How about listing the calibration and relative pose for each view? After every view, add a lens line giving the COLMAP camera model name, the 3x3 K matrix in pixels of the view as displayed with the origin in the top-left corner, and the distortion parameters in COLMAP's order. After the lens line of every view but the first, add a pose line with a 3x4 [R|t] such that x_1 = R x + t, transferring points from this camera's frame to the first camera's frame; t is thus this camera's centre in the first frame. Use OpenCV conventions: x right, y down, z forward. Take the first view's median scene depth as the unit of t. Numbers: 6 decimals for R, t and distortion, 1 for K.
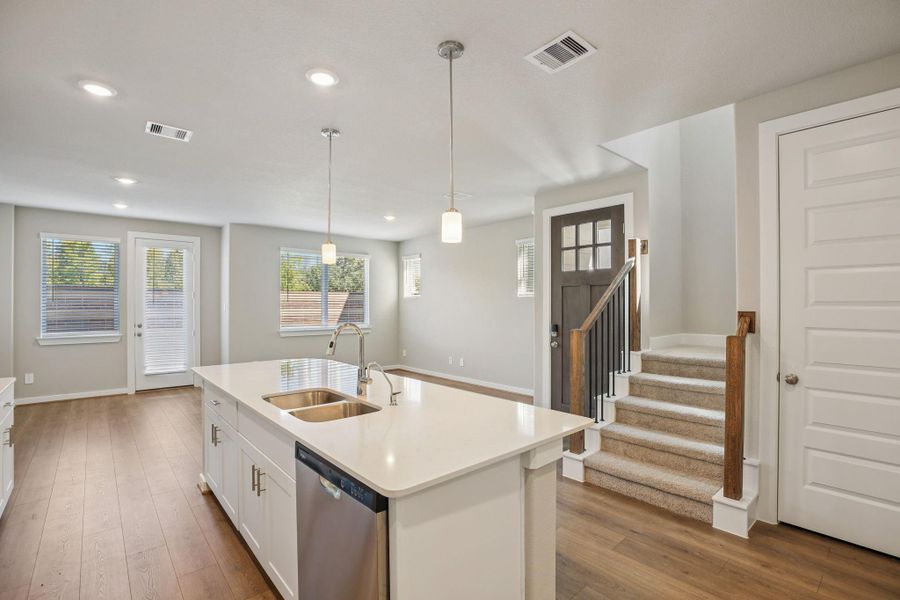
lens RADIAL K [[423.4, 0, 451.3], [0, 423.4, 301.2], [0, 0, 1]] dist [-0.000755, 0.011304]
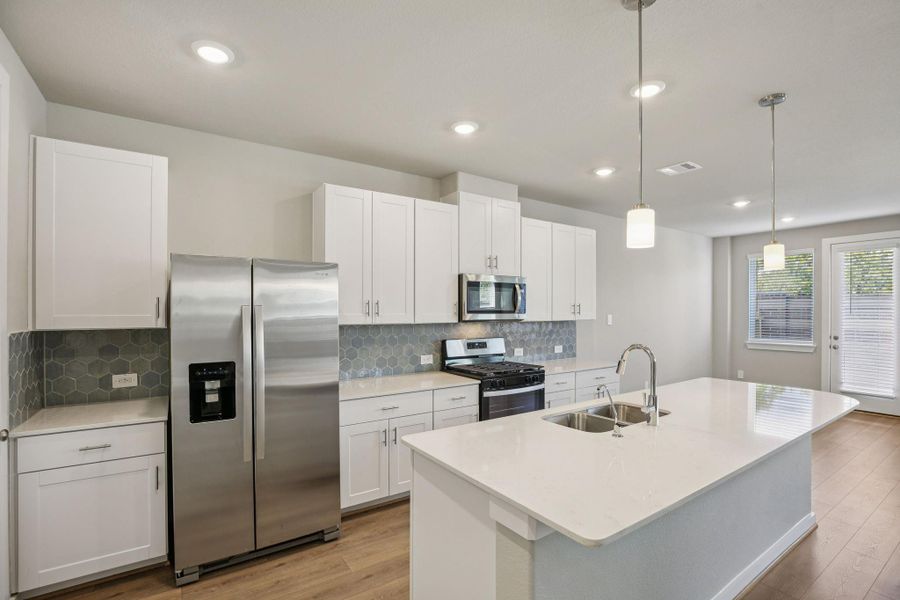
lens RADIAL K [[424.1, 0, 455.0], [0, 424.1, 308.3], [0, 0, 1]] dist [-0.002302, 0.012062]
pose [[-0.091311, -0.000256, -0.995822, 0.404248], [0.005764, 0.999983, -0.000785, -0.015896], [0.995806, -0.005812, -0.091308, 0.371189]]
